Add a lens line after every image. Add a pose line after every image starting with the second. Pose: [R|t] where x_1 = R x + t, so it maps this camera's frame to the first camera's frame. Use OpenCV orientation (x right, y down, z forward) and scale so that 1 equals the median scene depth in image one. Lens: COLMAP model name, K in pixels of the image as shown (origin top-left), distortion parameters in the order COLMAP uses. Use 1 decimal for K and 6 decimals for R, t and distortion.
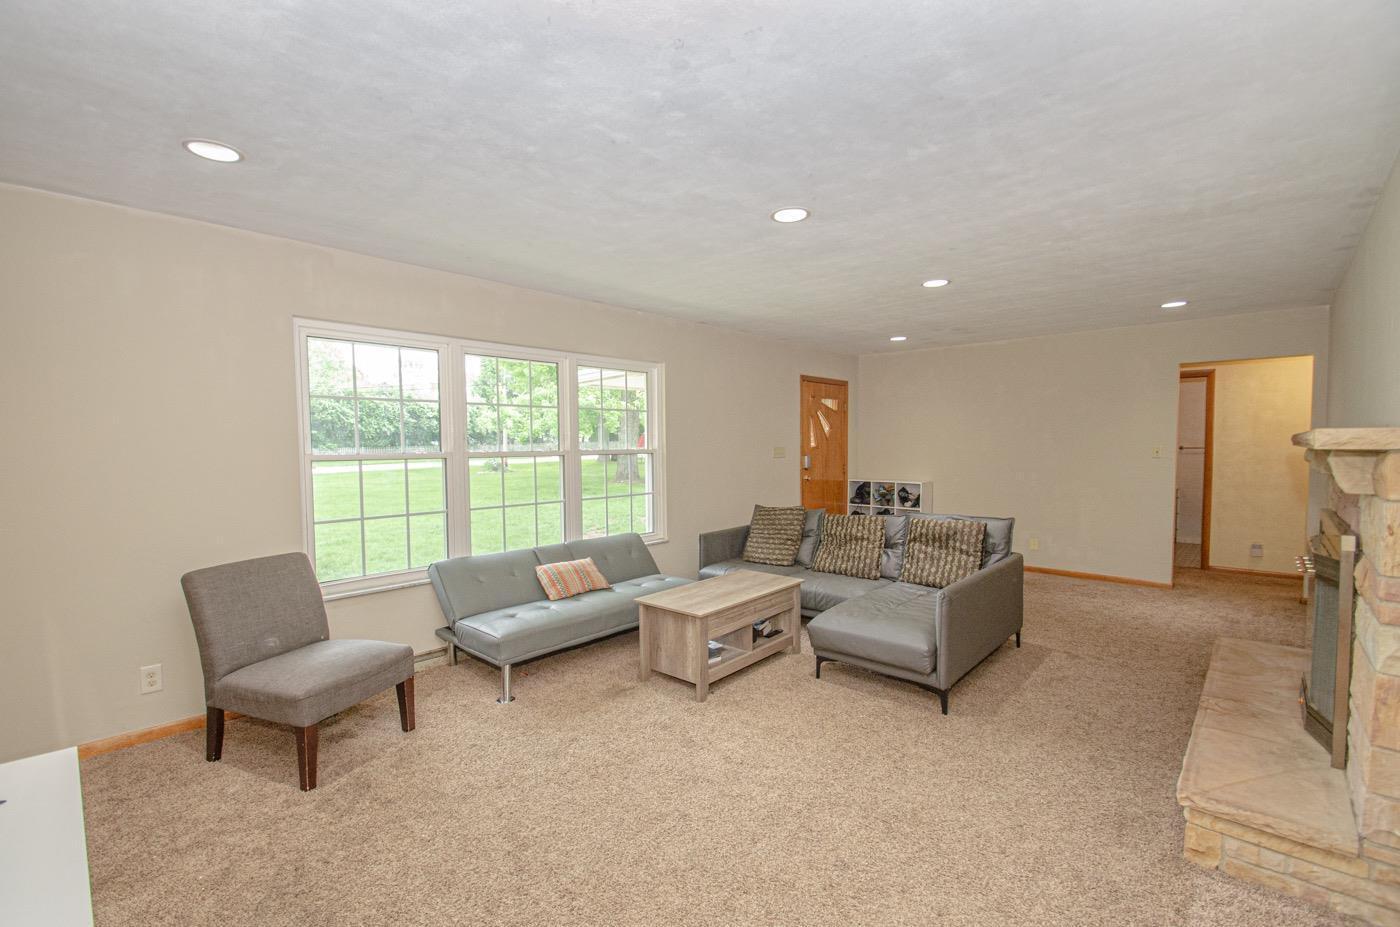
lens RADIAL K [[631.0, 0, 687.9], [0, 631.0, 453.1], [0, 0, 1]] dist [-0.000631, -0.000321]
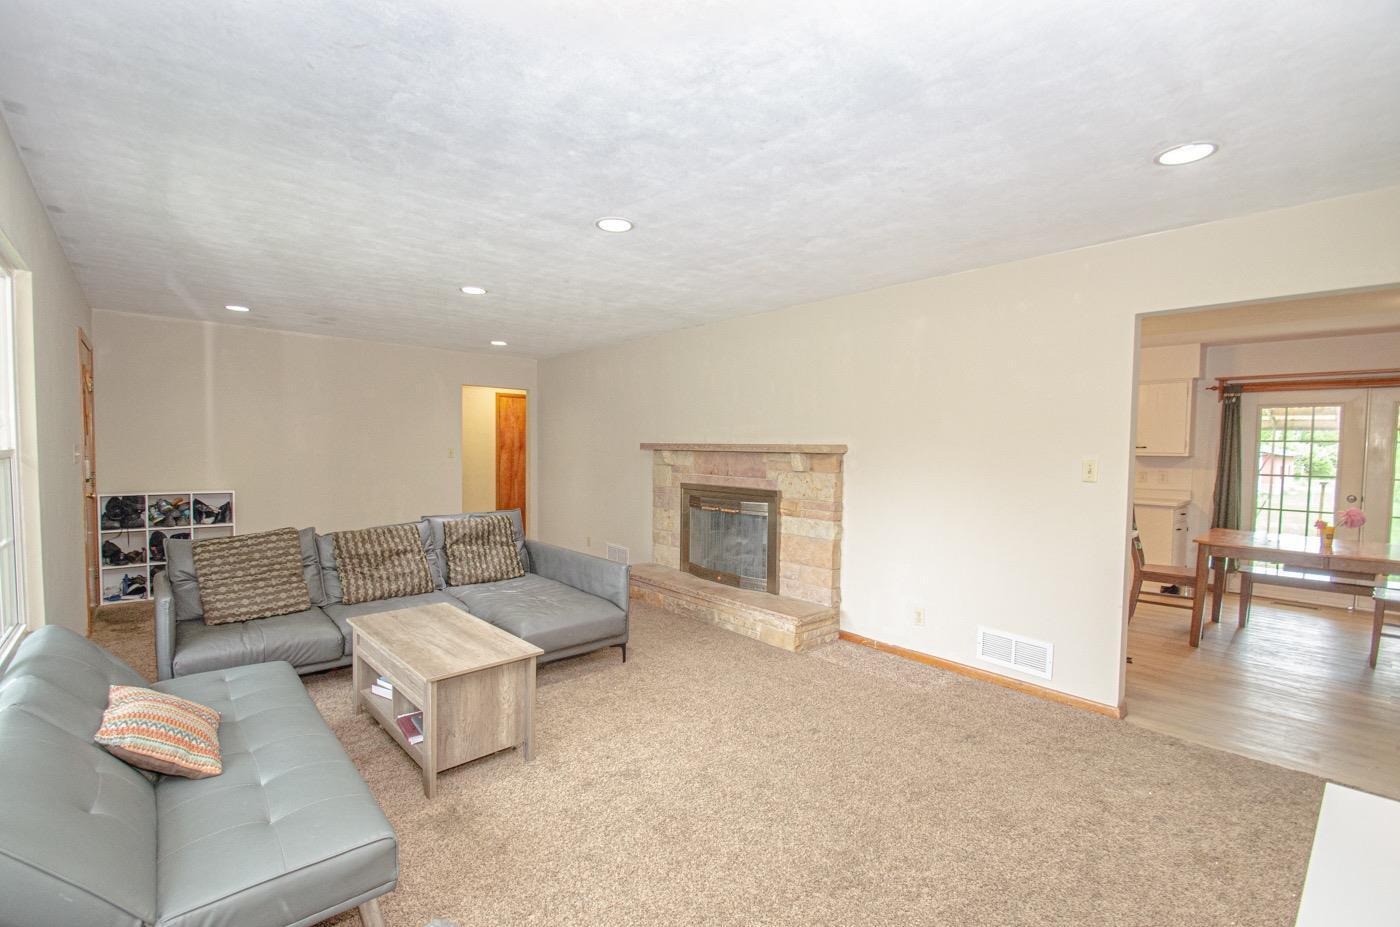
lens RADIAL K [[631.0, 0, 687.9], [0, 631.0, 453.1], [0, 0, 1]] dist [-0.000631, -0.000321]
pose [[0.058282, -0.002318, 0.998297, -0.627217], [-0.000495, 0.999997, 0.002350, -0.004534], [-0.998300, -0.000631, 0.058281, 0.598506]]
